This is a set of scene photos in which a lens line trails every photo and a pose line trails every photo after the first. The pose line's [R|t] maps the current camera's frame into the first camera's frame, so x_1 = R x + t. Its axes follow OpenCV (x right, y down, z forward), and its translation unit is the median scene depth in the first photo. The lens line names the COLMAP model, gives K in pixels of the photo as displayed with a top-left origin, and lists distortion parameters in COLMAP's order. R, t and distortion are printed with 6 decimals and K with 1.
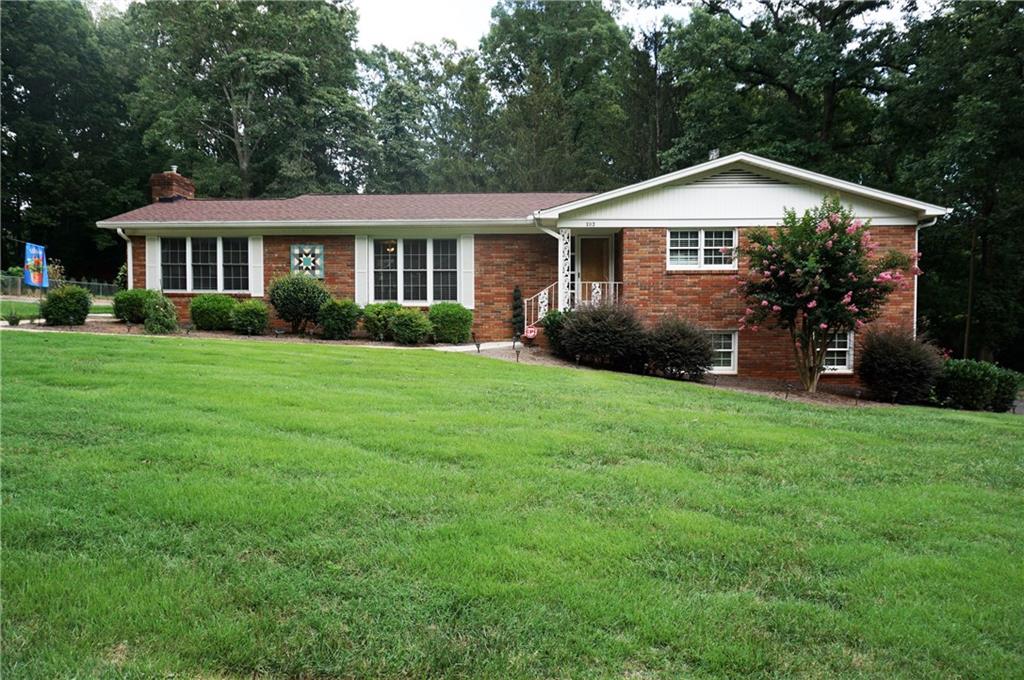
lens RADIAL K [[689.7, 0, 510.8], [0, 689.7, 339.7], [0, 0, 1]] dist [-0.018805, 0.010394]
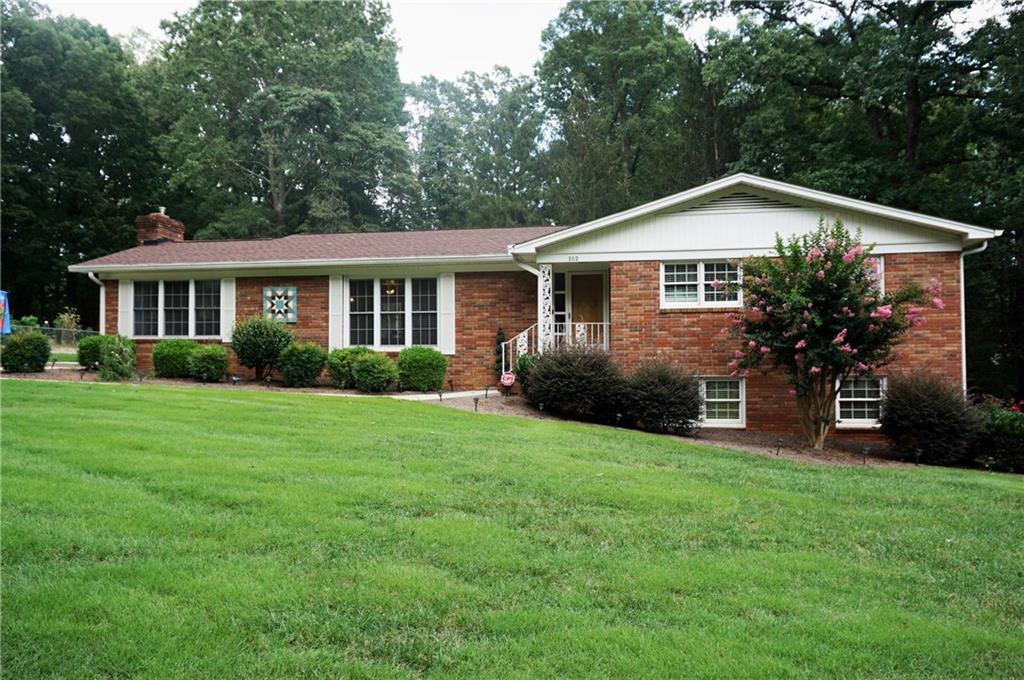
lens RADIAL K [[770.8, 0, 506.6], [0, 770.8, 343.5], [0, 0, 1]] dist [0.000225, -0.000186]
pose [[0.992847, -0.006252, -0.119234, 0.133543], [-0.001711, 0.997780, -0.066570, 0.008315], [0.119385, 0.066297, 0.990632, 0.005825]]
